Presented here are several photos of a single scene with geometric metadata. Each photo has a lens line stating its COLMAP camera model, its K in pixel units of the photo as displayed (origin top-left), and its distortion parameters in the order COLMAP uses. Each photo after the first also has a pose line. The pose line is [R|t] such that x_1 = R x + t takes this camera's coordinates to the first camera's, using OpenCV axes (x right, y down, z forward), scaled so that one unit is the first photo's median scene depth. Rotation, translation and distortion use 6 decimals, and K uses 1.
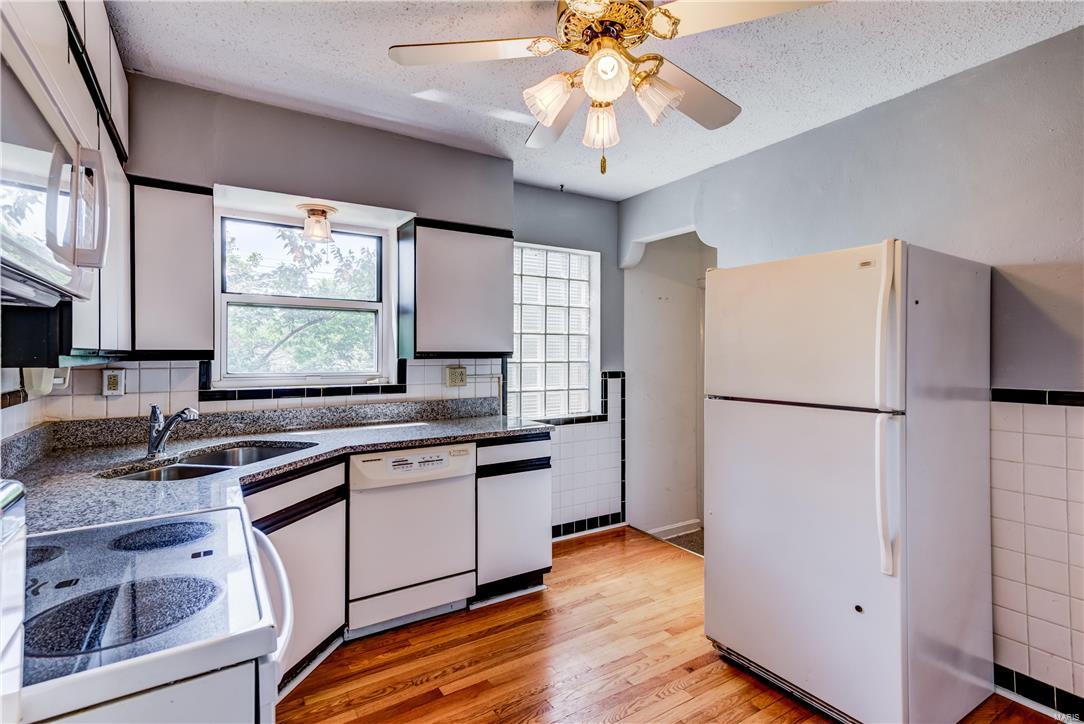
lens RADIAL K [[527.9, 0, 531.9], [0, 527.9, 353.6], [0, 0, 1]] dist [0.031271, -0.000683]
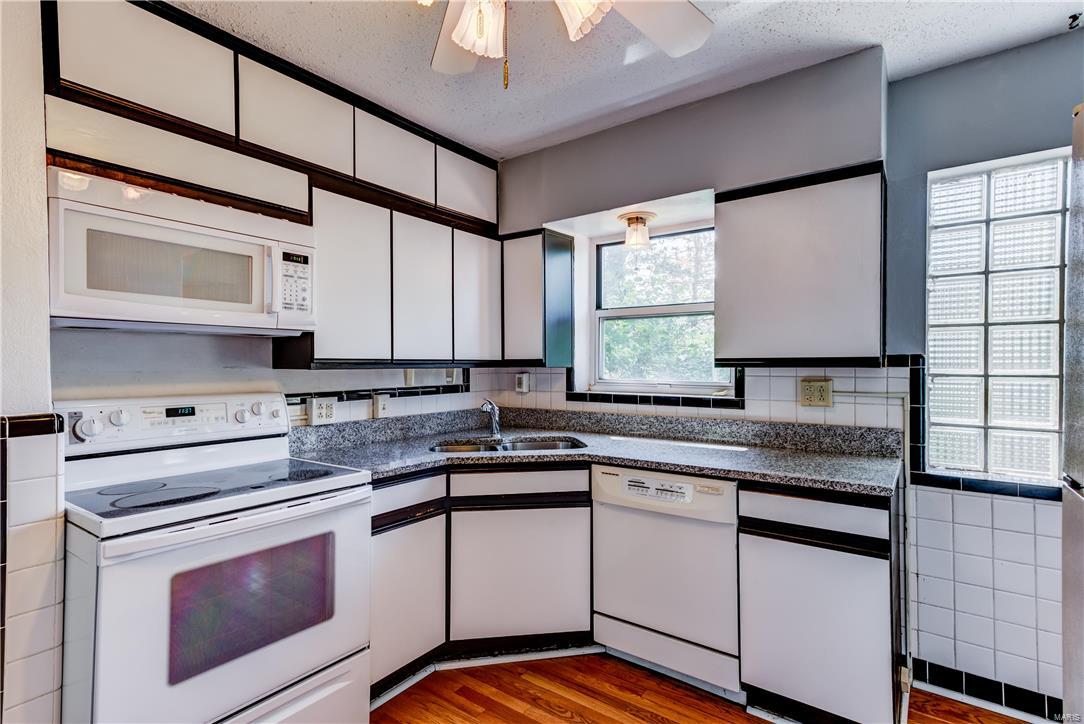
lens RADIAL K [[527.9, 0, 537.1], [0, 527.9, 365.6], [0, 0, 1]] dist [0.031271, -0.000683]
pose [[0.376342, 0.002792, -0.926477, 0.460353], [0.002694, 0.999988, 0.004108, 0.003457], [0.926477, -0.004042, 0.376330, 0.462607]]
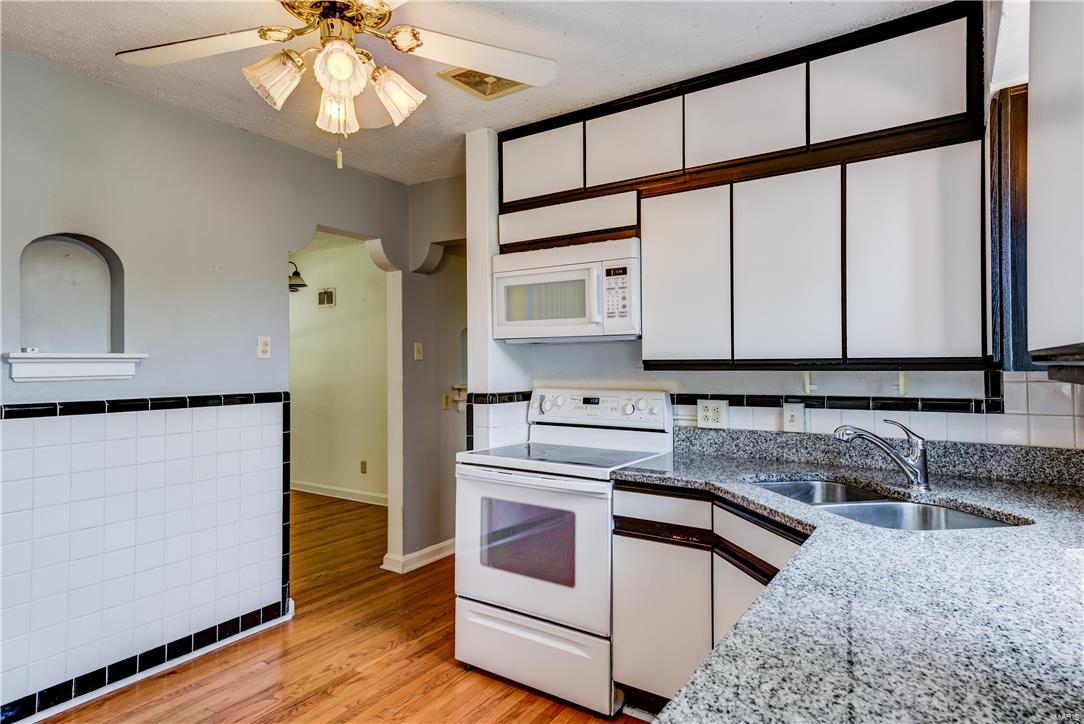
lens RADIAL K [[612.8, 0, 542.0], [0, 612.8, 363.1], [0, 0, 1]] dist [0.023416, 0.000383]
pose [[-0.910940, 0.004921, -0.412510, 0.150395], [0.006890, 0.999971, -0.003288, 0.001806], [0.412482, -0.005838, -0.910947, 1.260880]]
